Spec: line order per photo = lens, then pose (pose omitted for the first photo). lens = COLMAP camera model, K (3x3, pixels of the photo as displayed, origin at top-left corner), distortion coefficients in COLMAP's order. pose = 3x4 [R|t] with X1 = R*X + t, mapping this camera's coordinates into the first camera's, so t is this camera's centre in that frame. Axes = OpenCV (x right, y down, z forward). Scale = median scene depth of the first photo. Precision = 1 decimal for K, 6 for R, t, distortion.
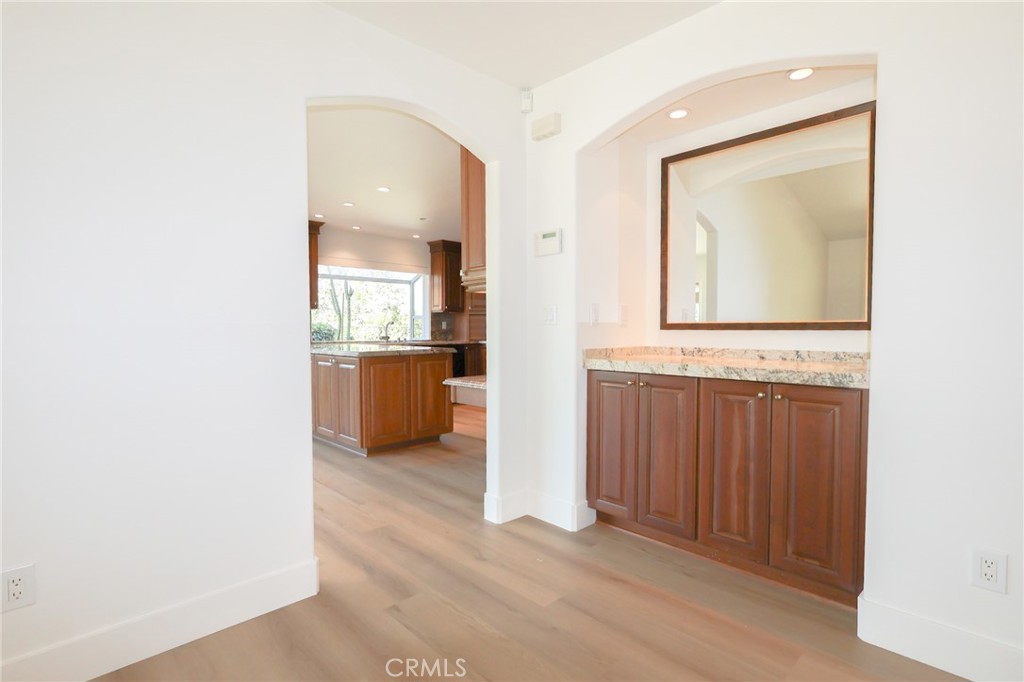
lens RADIAL K [[499.1, 0, 513.9], [0, 499.1, 344.9], [0, 0, 1]] dist [-0.000143, -0.000008]
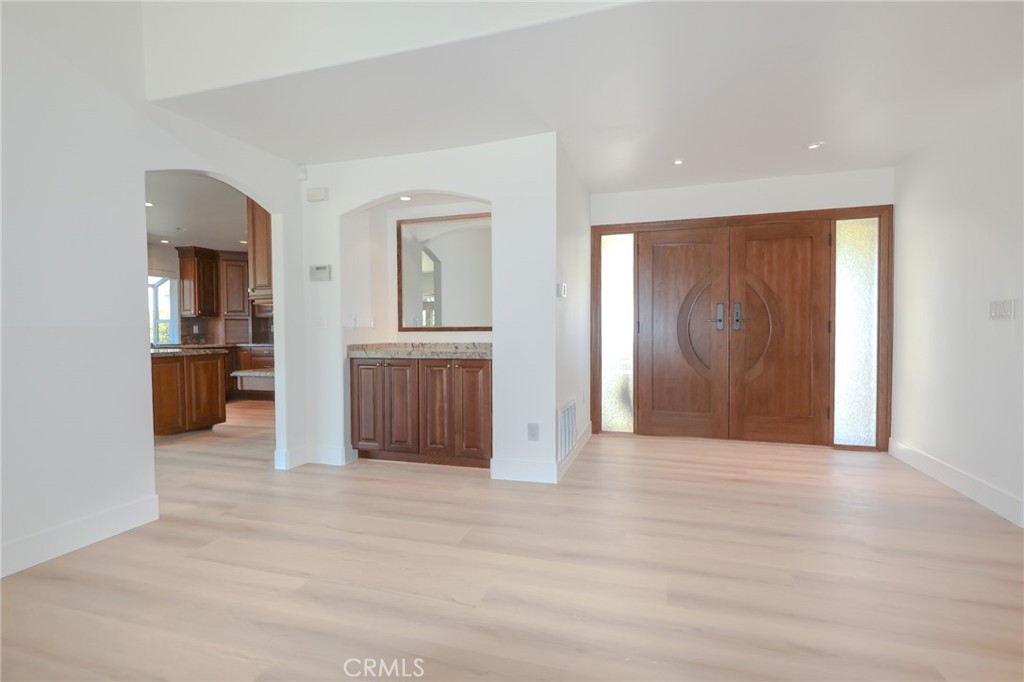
lens RADIAL K [[483.4, 0, 509.3], [0, 483.4, 341.2], [0, 0, 1]] dist [-0.000080, 0.000067]
pose [[0.883977, -0.016747, 0.467231, -0.108197], [0.022561, 0.999722, -0.006852, 0.018259], [-0.466986, 0.016598, 0.884109, -0.513303]]
